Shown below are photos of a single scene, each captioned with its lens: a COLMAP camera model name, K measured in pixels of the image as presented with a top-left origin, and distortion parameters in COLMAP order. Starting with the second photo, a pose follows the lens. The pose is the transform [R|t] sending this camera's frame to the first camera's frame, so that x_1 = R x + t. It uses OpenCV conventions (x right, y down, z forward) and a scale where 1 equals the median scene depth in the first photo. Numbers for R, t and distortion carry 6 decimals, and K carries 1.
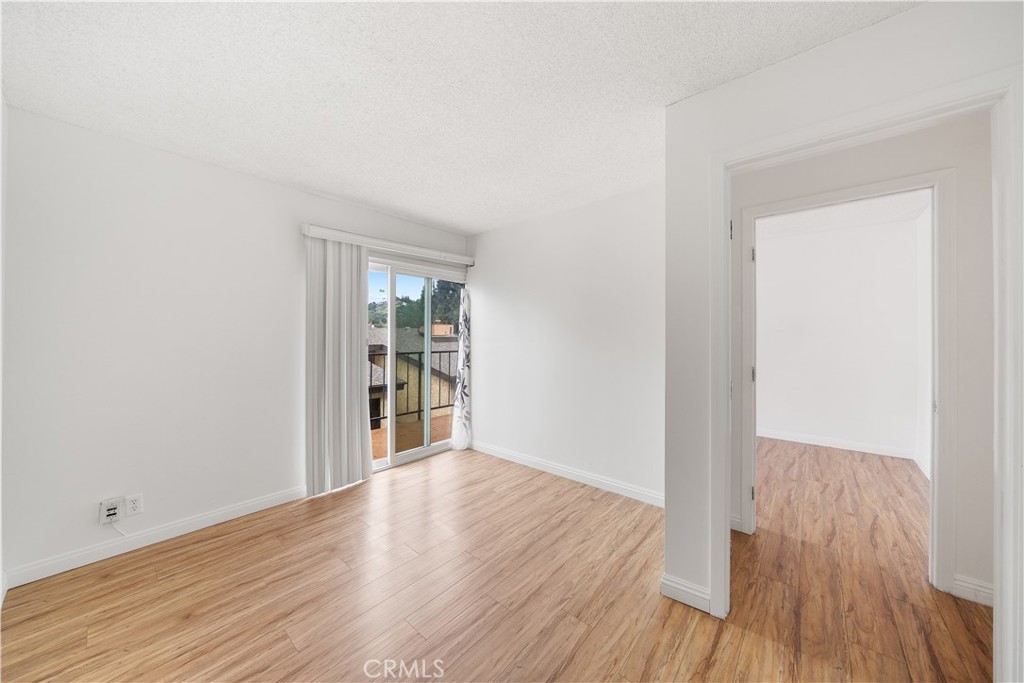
lens RADIAL K [[351.2, 0, 509.9], [0, 351.2, 340.4], [0, 0, 1]] dist [-0.001141, -0.000105]
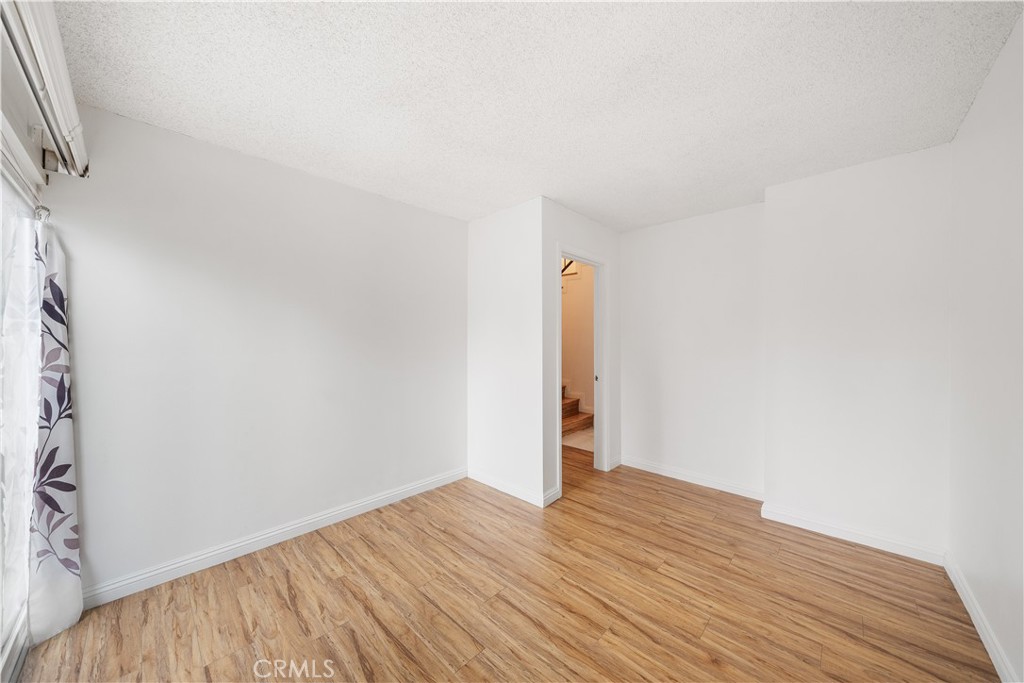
lens RADIAL K [[351.2, 0, 509.6], [0, 351.2, 343.1], [0, 0, 1]] dist [-0.001141, -0.000105]
pose [[0.050083, -0.004206, 0.998736, -0.676299], [0.005223, 0.999979, 0.003949, -0.013677], [-0.998731, 0.005019, 0.050103, 0.633648]]
